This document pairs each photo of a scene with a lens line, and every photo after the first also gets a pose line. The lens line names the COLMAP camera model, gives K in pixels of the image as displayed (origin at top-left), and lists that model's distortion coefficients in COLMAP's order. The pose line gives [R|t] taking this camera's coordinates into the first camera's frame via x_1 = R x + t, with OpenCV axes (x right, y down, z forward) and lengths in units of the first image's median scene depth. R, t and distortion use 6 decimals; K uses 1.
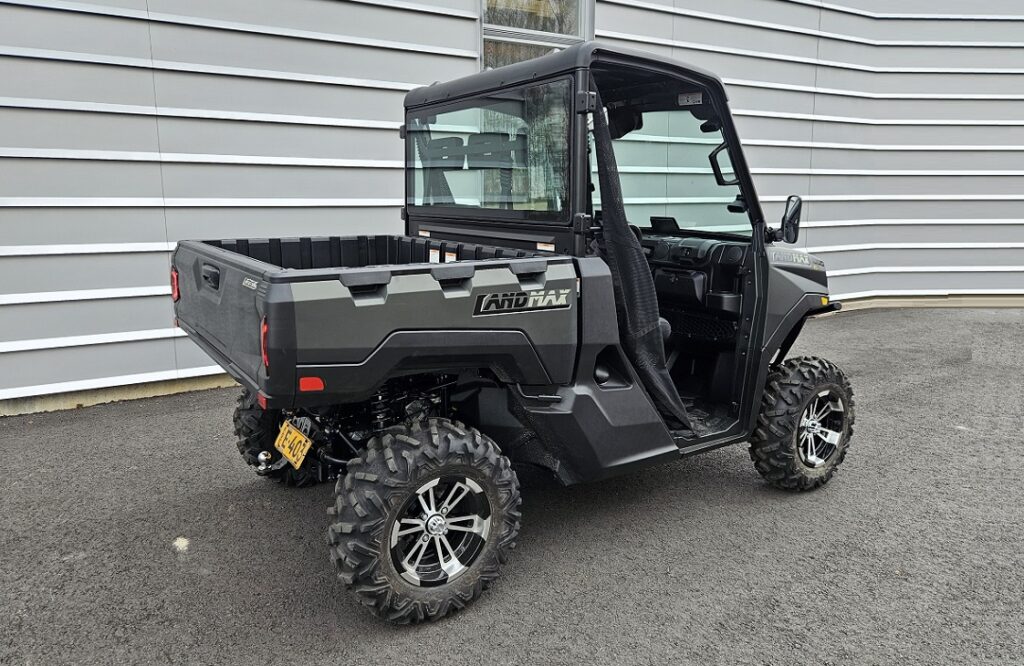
lens RADIAL K [[690.9, 0, 479.9], [0, 690.9, 330.4], [0, 0, 1]] dist [0.027314, -0.001766]
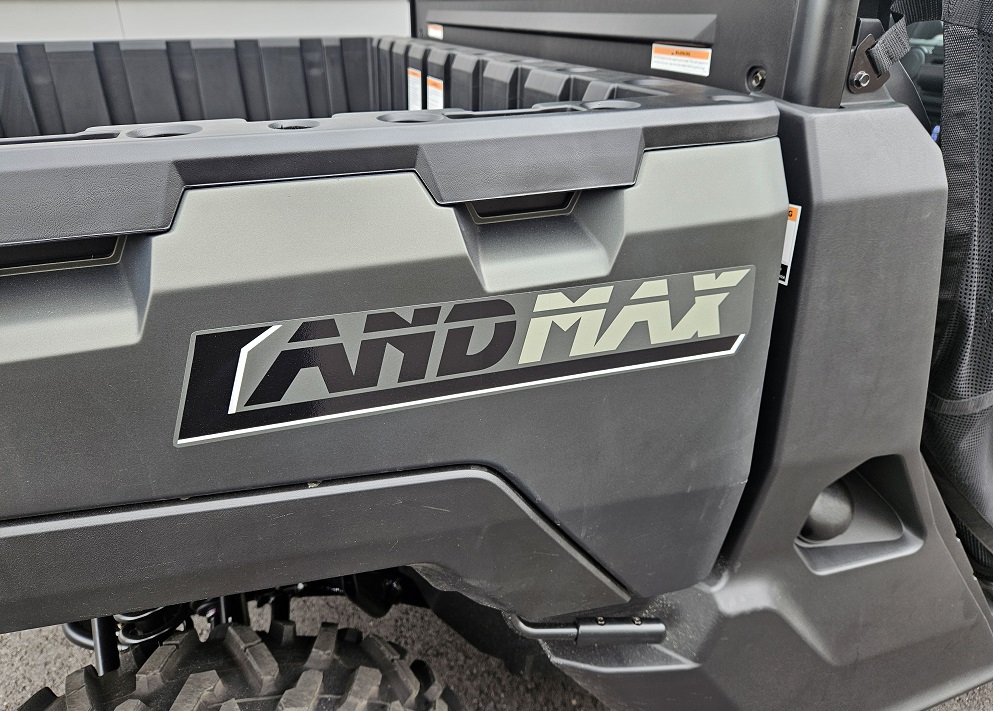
lens RADIAL K [[679.3, 0, 487.7], [0, 679.3, 357.7], [0, 0, 1]] dist [0.009051, -0.000053]
pose [[0.971829, 0.098059, -0.214321, 0.102039], [-0.034945, 0.959238, 0.280430, -0.091117], [0.233084, -0.265040, 0.935642, 0.792384]]
